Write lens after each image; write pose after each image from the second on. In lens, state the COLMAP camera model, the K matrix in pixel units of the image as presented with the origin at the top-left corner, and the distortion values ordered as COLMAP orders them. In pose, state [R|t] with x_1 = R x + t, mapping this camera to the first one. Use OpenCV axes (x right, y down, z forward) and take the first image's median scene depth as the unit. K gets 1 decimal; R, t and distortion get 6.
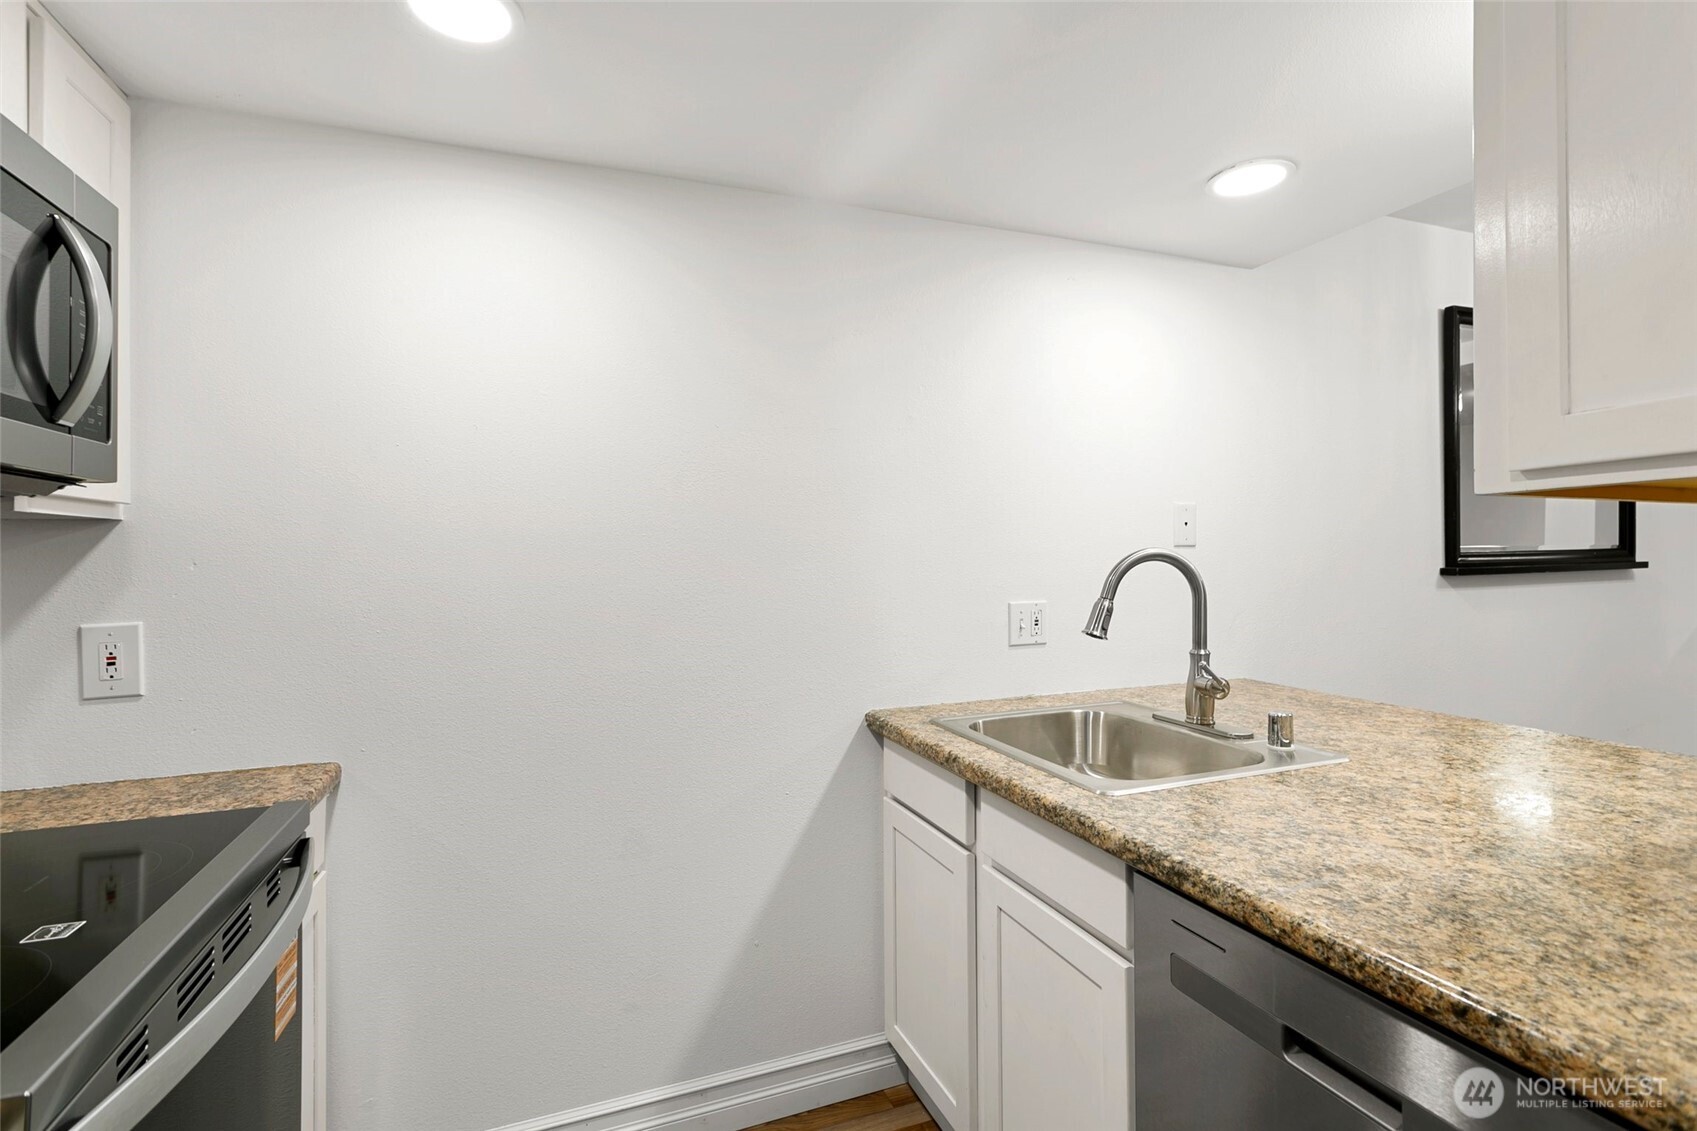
lens RADIAL K [[815.1, 0, 834.5], [0, 815.1, 565.7], [0, 0, 1]] dist [-0.003876, -0.000791]
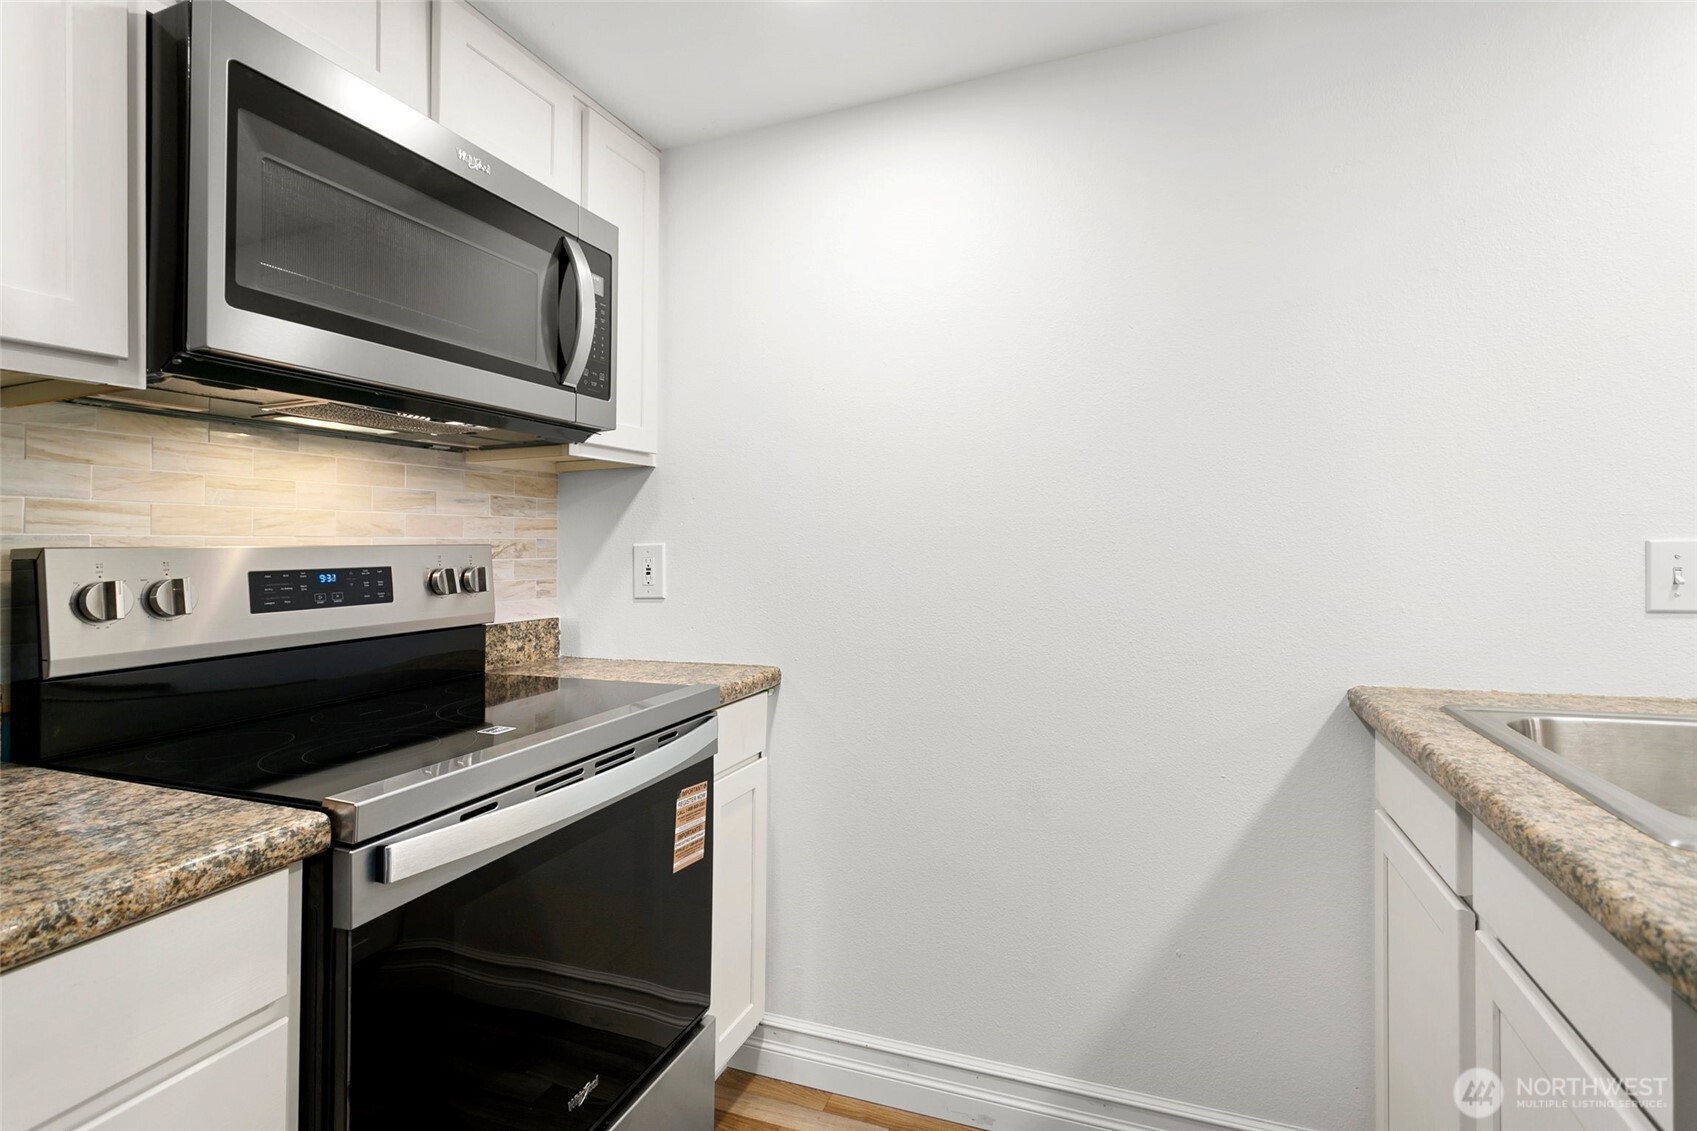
lens RADIAL K [[815.1, 0, 844.9], [0, 815.1, 550.9], [0, 0, 1]] dist [-0.003876, -0.000791]
pose [[0.736166, 0.002340, -0.676797, 0.287512], [-0.005979, 0.999977, -0.003047, 0.091910], [0.676775, 0.006290, 0.736163, 0.237934]]
